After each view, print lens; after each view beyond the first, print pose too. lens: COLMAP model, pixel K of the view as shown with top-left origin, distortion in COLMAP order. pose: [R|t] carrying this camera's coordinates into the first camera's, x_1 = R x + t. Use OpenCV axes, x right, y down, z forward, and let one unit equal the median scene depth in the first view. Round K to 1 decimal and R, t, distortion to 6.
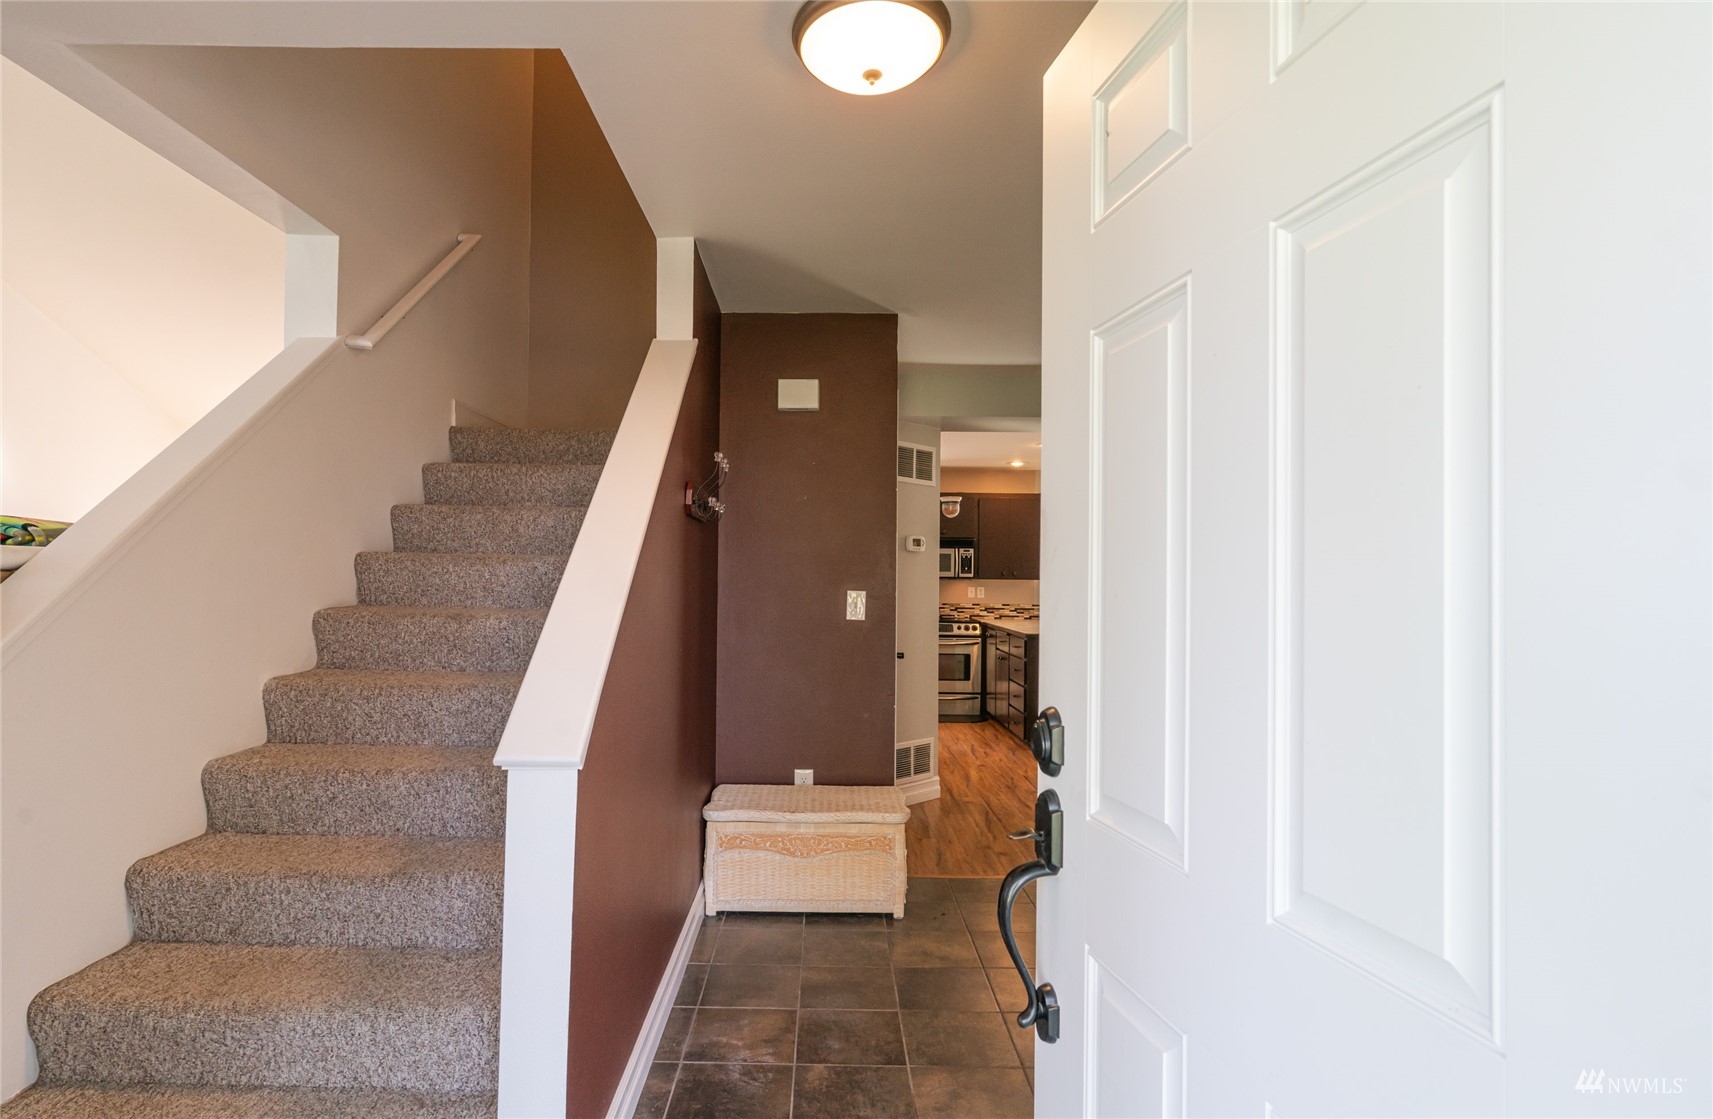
lens RADIAL K [[907.6, 0, 845.2], [0, 907.6, 567.1], [0, 0, 1]] dist [-0.002533, -0.000180]
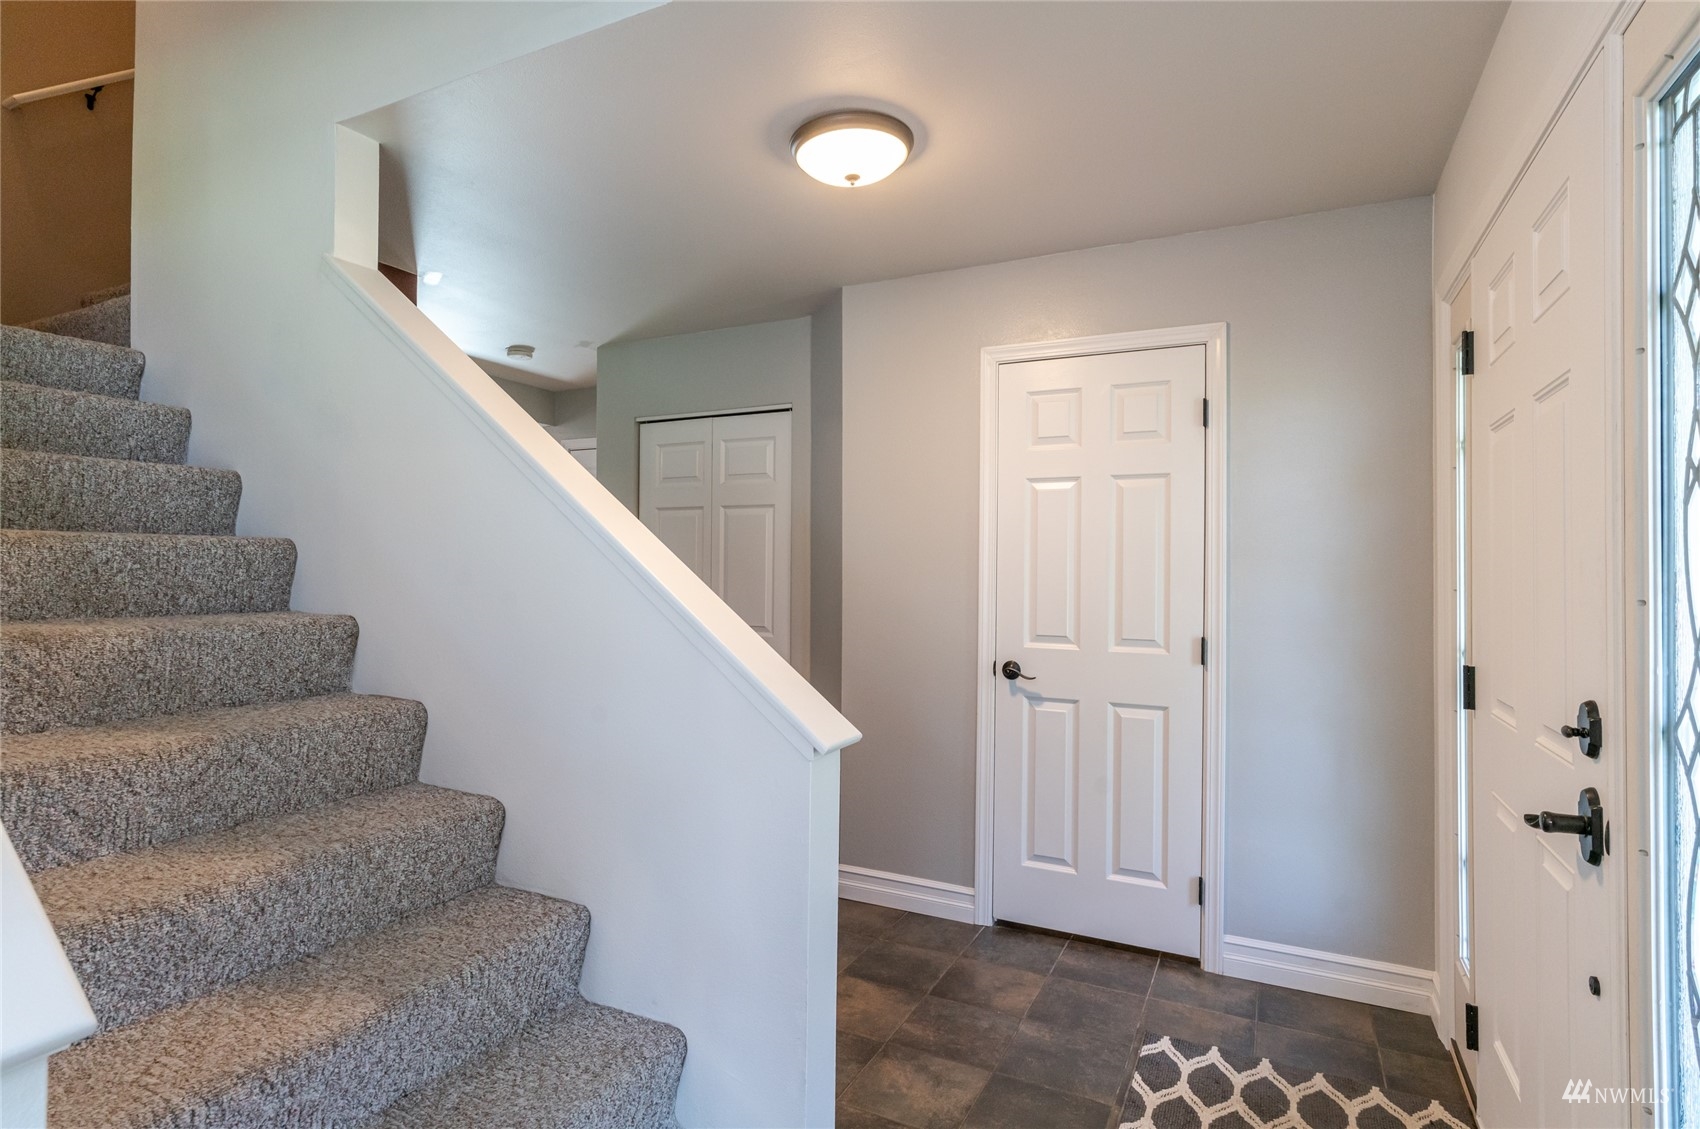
lens RADIAL K [[870.1, 0, 849.0], [0, 870.1, 559.9], [0, 0, 1]] dist [-0.006748, 0.002519]
pose [[0.450369, 0.001283, 0.892842, -0.752495], [-0.011914, 0.999919, 0.004573, -0.003853], [-0.892763, -0.012697, 0.450347, 0.321802]]
